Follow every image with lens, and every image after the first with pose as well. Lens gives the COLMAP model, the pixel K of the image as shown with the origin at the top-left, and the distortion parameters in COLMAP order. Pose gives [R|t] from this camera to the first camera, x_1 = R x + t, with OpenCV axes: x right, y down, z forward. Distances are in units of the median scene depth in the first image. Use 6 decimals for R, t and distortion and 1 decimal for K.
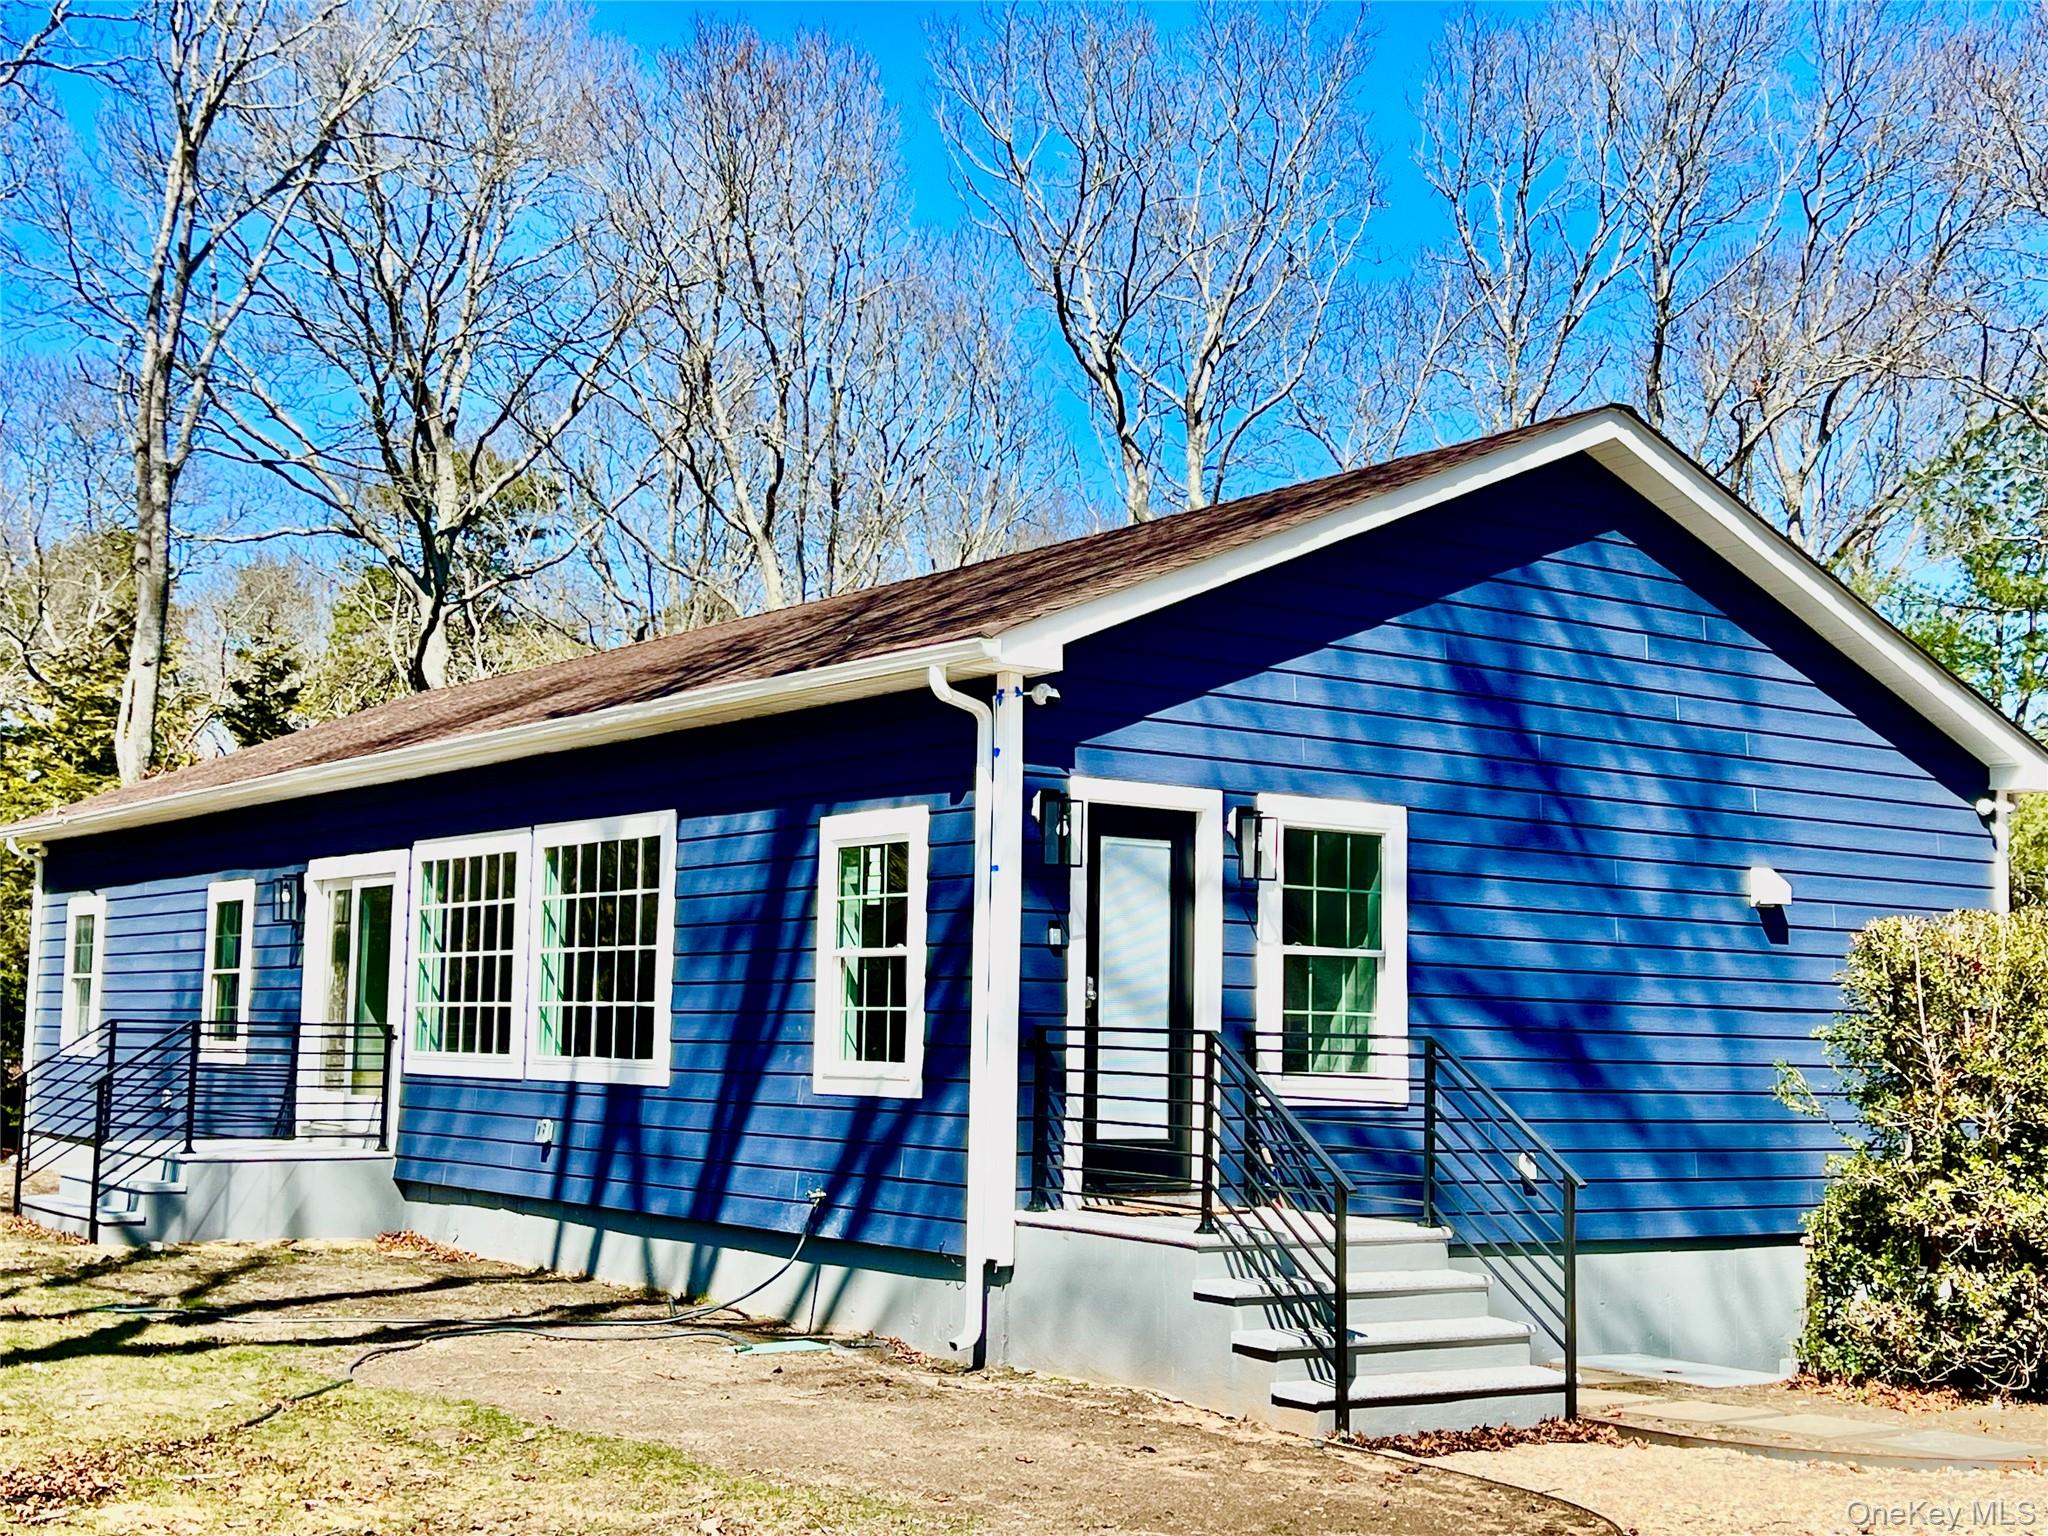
lens RADIAL K [[2660.9, 0, 1024.0], [0, 2660.9, 768.0], [0, 0, 1]] dist [0.149366, -0.376997]
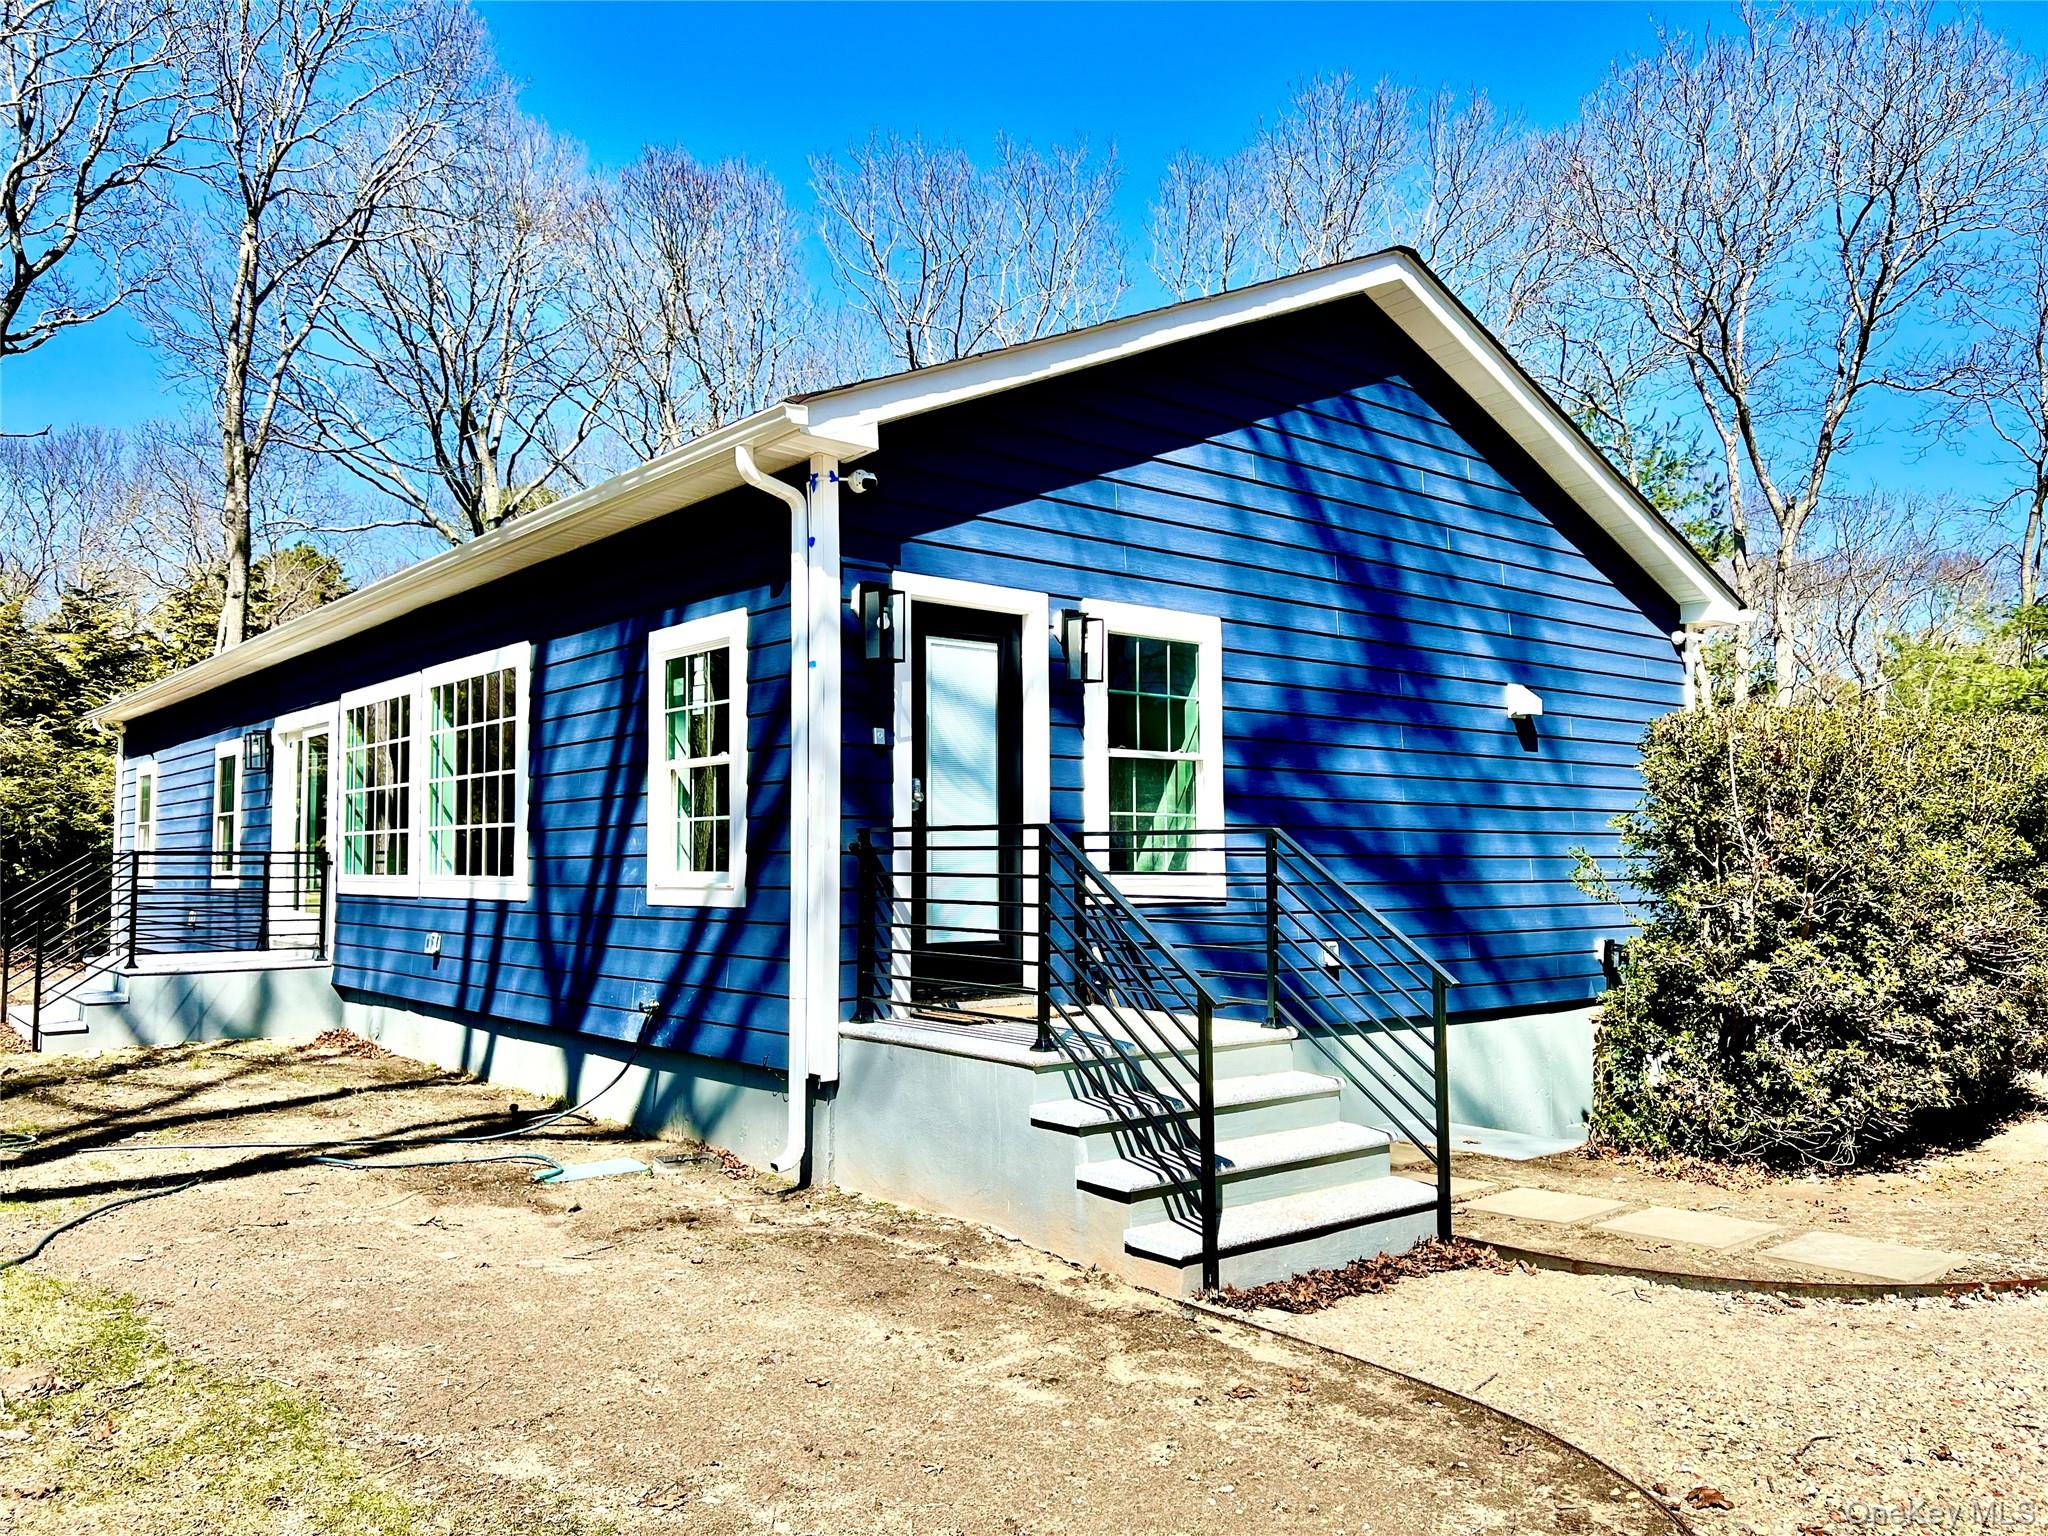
lens RADIAL K [[1560.0, 0, 1024.0], [0, 1560.0, 768.0], [0, 0, 1]] dist [0.080297, -0.099261]
pose [[0.997081, -0.017971, 0.074202, 0.020800], [0.015002, 0.999072, 0.040375, 0.049910], [-0.074858, -0.039144, 0.996426, 0.410931]]
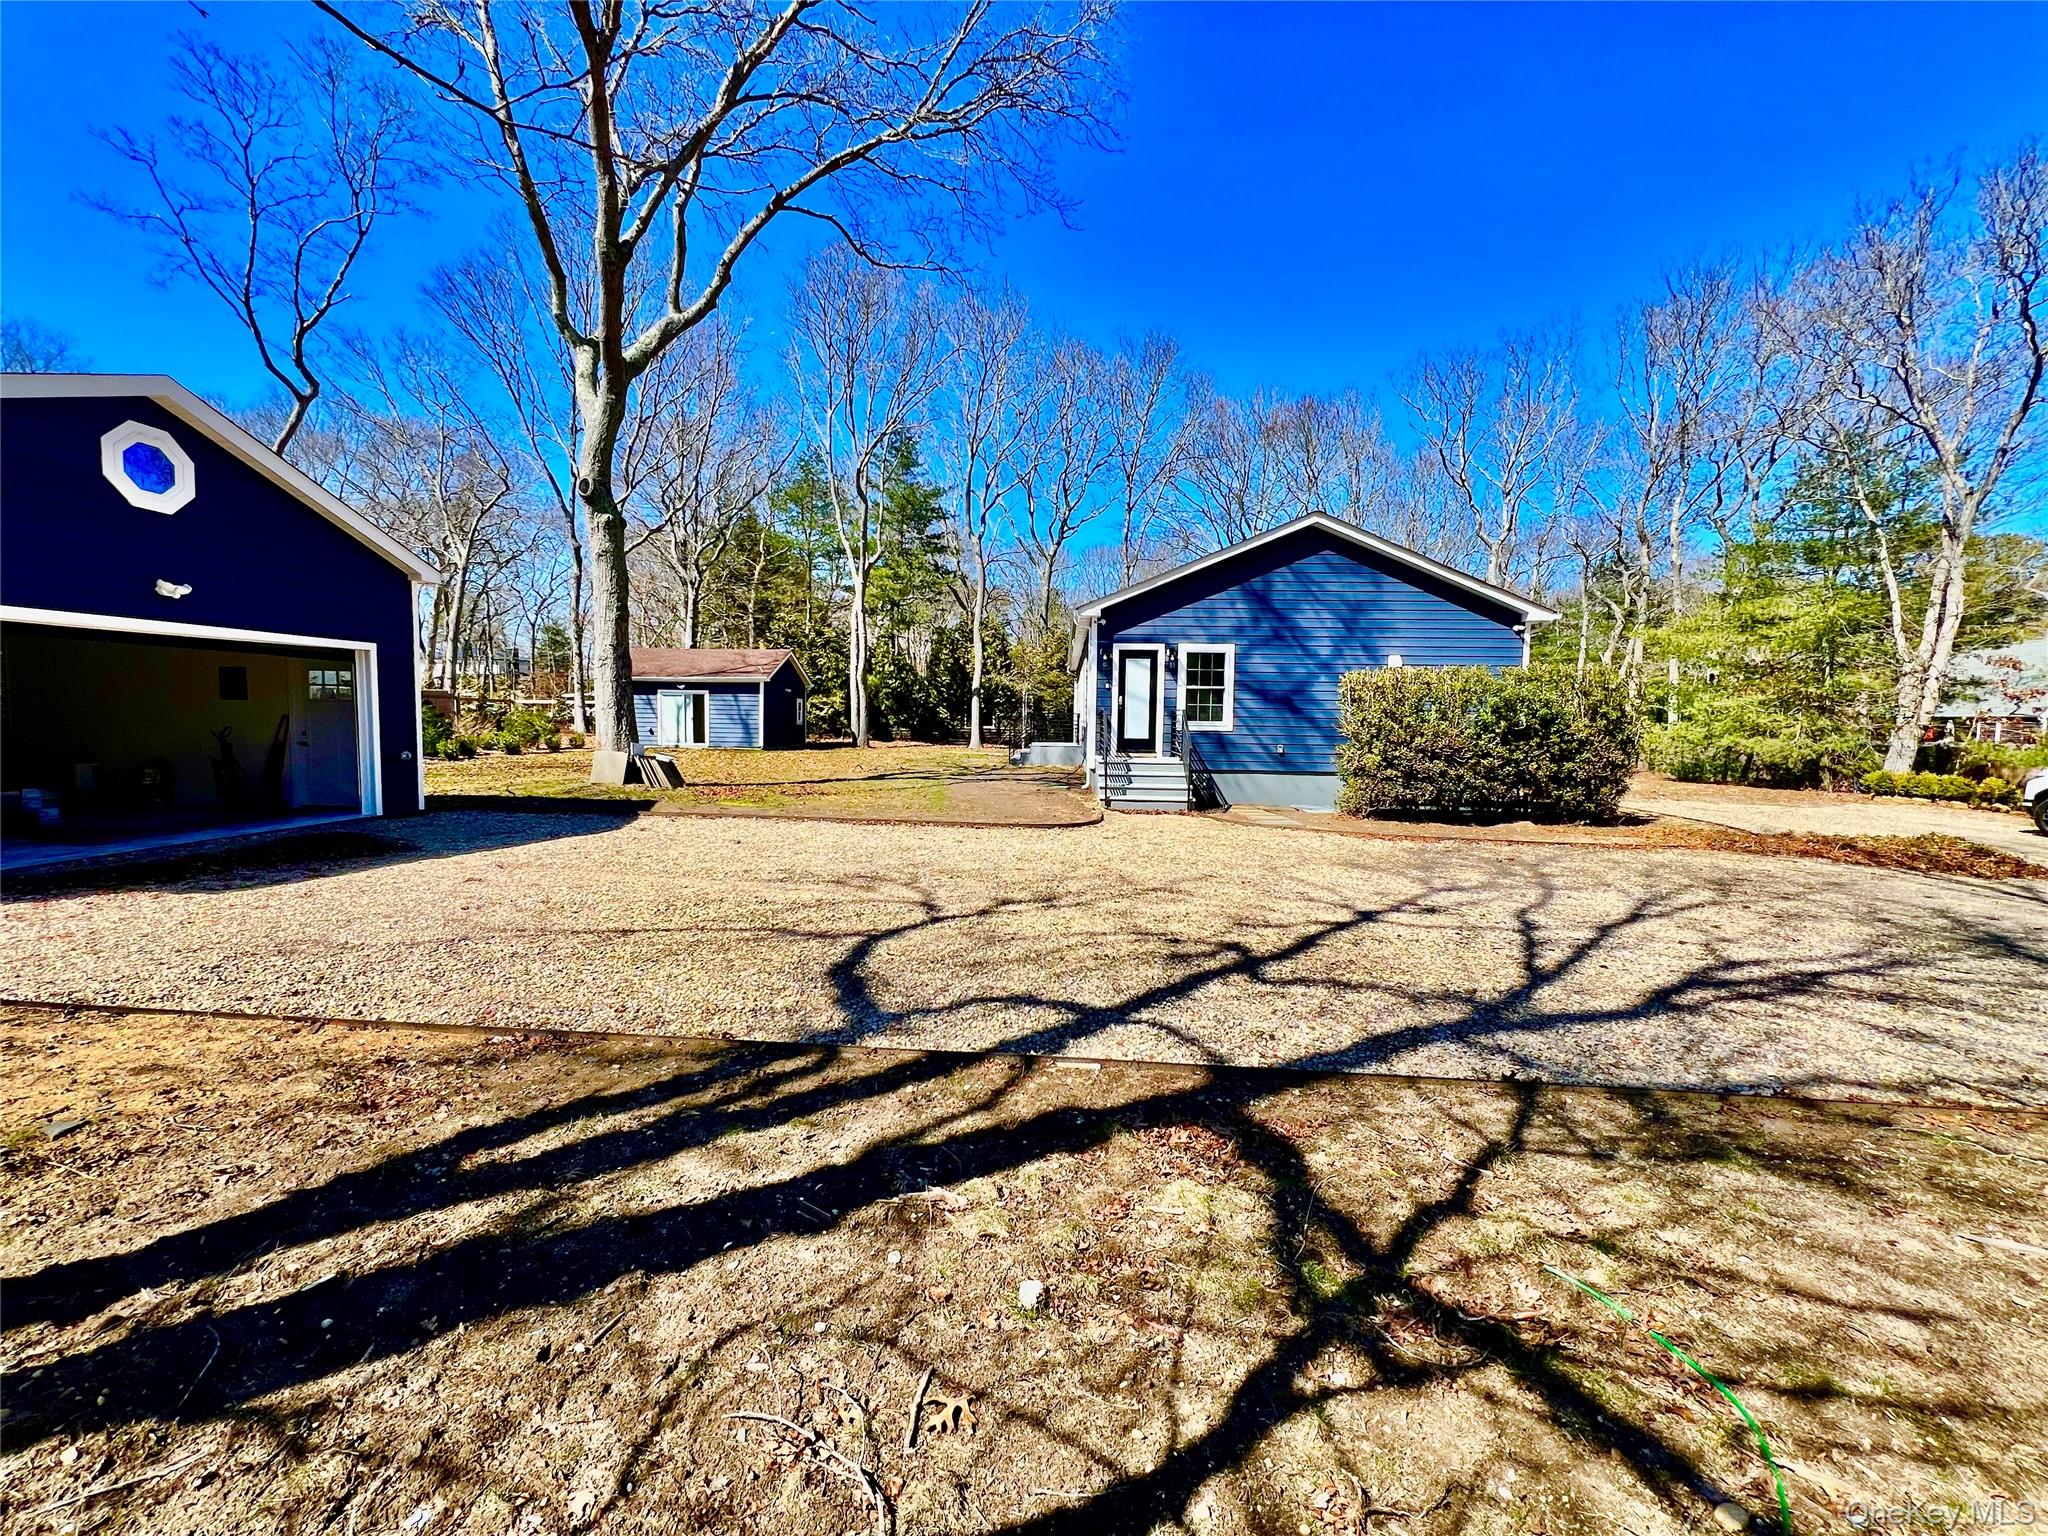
lens RADIAL K [[821.1, 0, 1022.5], [0, 821.1, 772.3], [0, 0, 1]] dist [-0.001734, 0.000026]
pose [[0.781627, 0.031921, -0.622929, 0.618151], [0.064823, 0.989125, 0.132024, 0.020885], [0.620369, -0.143573, 0.771057, -0.007651]]
